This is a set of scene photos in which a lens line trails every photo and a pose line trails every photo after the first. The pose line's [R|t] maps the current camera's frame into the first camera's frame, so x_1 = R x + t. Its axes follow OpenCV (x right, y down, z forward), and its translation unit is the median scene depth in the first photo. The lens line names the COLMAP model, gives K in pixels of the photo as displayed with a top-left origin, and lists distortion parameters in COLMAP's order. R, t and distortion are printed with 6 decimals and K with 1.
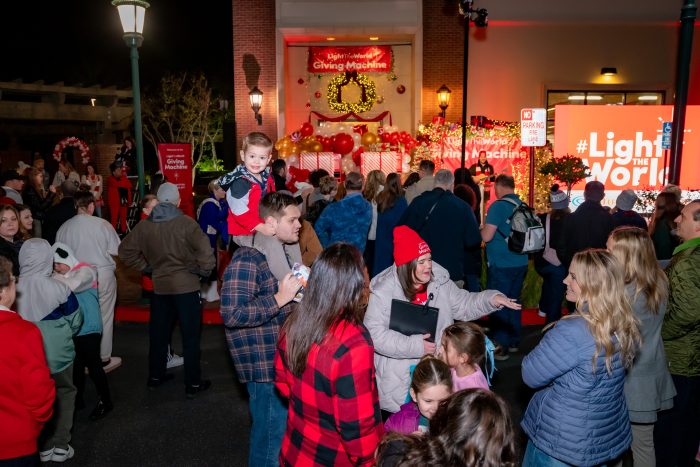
lens RADIAL K [[502.7, 0, 347.7], [0, 502.7, 224.7], [0, 0, 1]] dist [-0.130017, 0.097309]
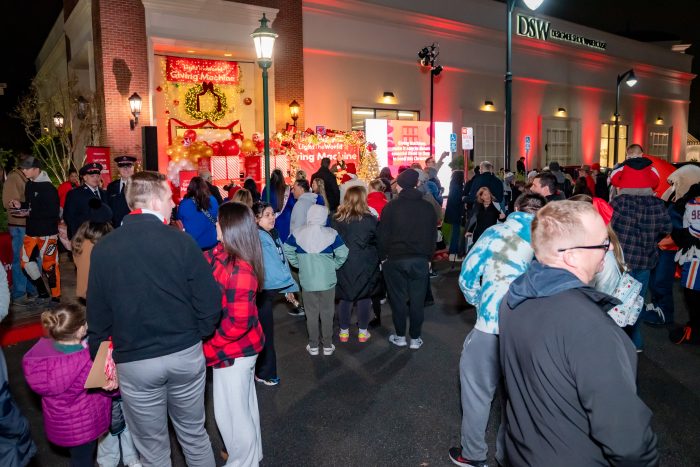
lens RADIAL K [[502.7, 0, 347.7], [0, 502.7, 224.7], [0, 0, 1]] dist [-0.130017, 0.097309]
pose [[0.800025, -0.085288, 0.593874, -0.414691], [0.090527, 0.995672, 0.021040, 0.008350], [-0.593098, 0.036929, 0.804283, -0.047075]]
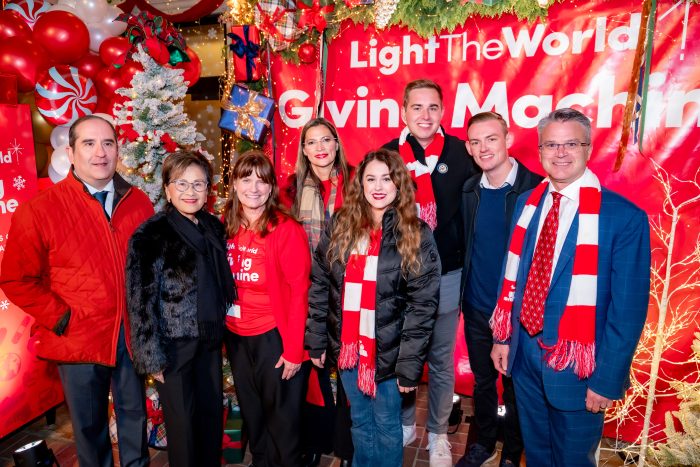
lens RADIAL K [[502.7, 0, 347.7], [0, 502.7, 224.7], [0, 0, 1]] dist [-0.130017, 0.097309]
pose [[0.958690, 0.050339, -0.279963, 0.247674], [-0.039215, 0.998208, 0.045198, -0.092525], [0.281736, -0.032352, 0.958946, 0.723068]]
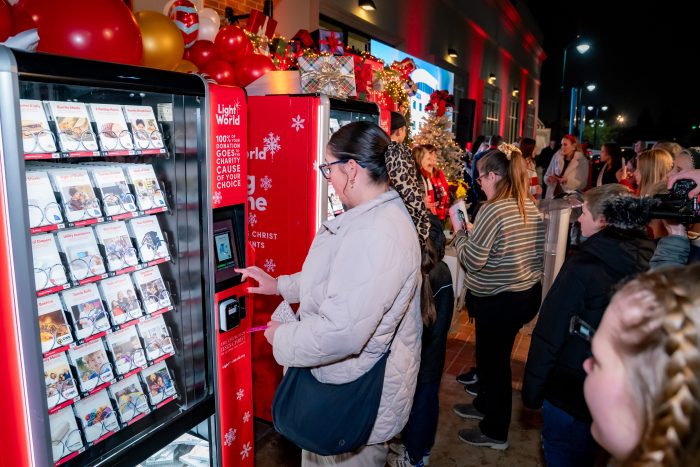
lens RADIAL K [[502.7, 0, 347.7], [0, 502.7, 224.7], [0, 0, 1]] dist [-0.130017, 0.097309]
pose [[0.449455, -0.141344, 0.882050, -0.115728], [0.090861, 0.989515, 0.112266, -0.091543], [-0.888670, 0.029685, 0.457585, 0.721761]]
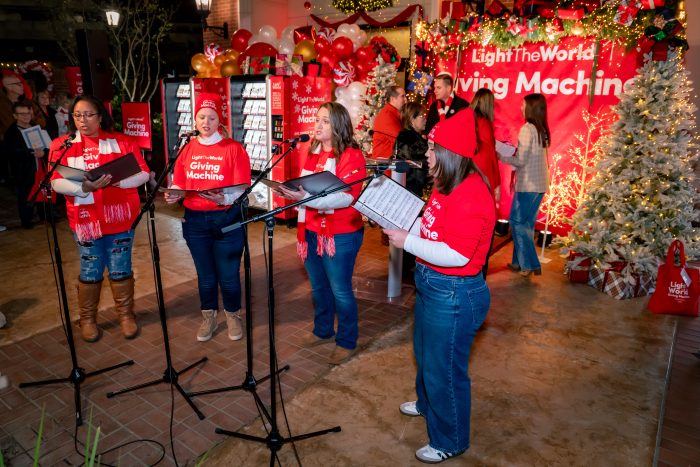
lens RADIAL K [[502.7, 0, 347.7], [0, 502.7, 224.7], [0, 0, 1]] dist [-0.130017, 0.097309]
pose [[0.816493, 0.163300, -0.553779, 0.357488], [-0.096727, 0.984300, 0.147639, -0.063175], [0.569194, -0.066981, 0.819470, 0.507169]]
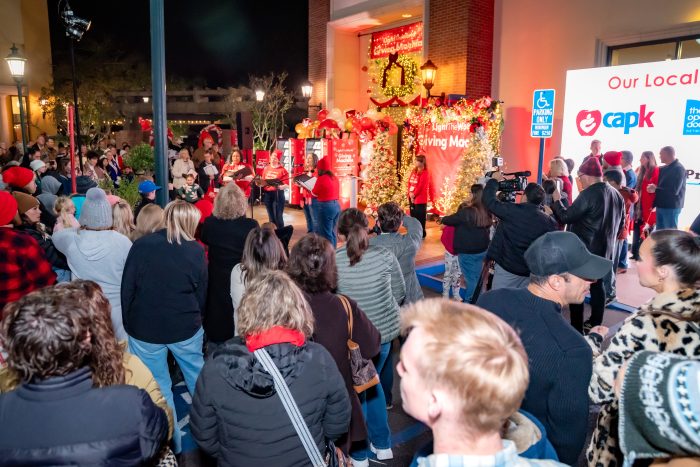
lens RADIAL K [[502.7, 0, 347.7], [0, 502.7, 224.7], [0, 0, 1]] dist [-0.130017, 0.097309]
pose [[0.627443, 0.142269, -0.765555, 0.724929], [-0.118220, 0.989175, 0.086934, -0.053604], [0.769636, 0.035957, 0.637470, 0.328496]]
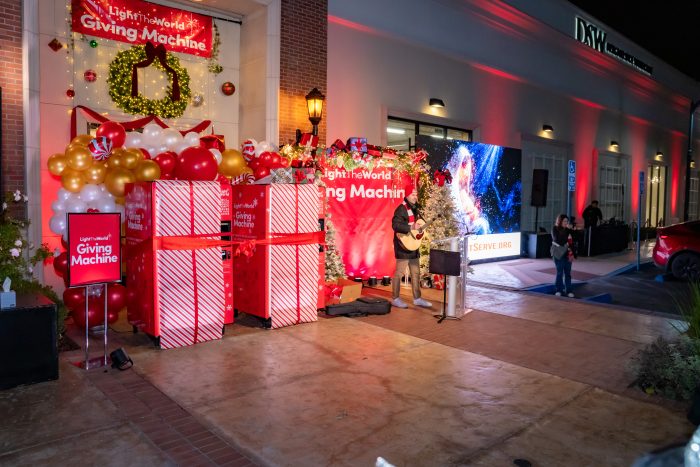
lens RADIAL K [[502.7, 0, 347.7], [0, 502.7, 224.7], [0, 0, 1]] dist [-0.130017, 0.097309]
pose [[0.734443, -0.020098, 0.678372, -0.215181], [0.074437, 0.995916, -0.051084, -0.054343], [-0.674576, 0.088015, 0.732940, 0.448061]]
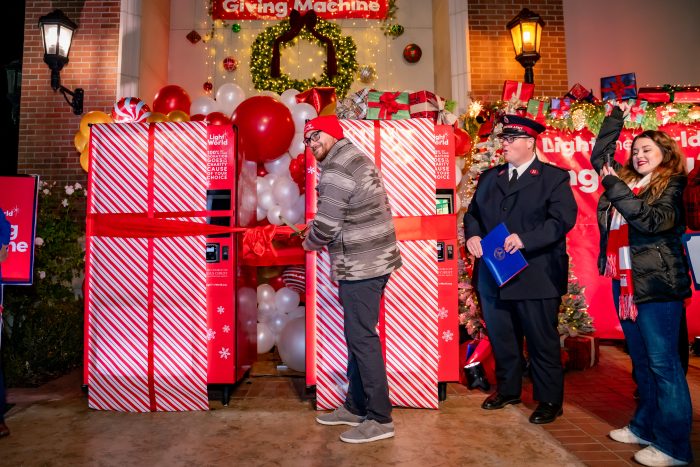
lens RADIAL K [[502.7, 0, 347.7], [0, 502.7, 224.7], [0, 0, 1]] dist [-0.130017, 0.097309]
pose [[0.999335, -0.000040, 0.036459, 0.031269], [0.007620, 0.978145, -0.207785, -0.024444], [-0.035654, 0.207924, 0.977495, 0.593881]]
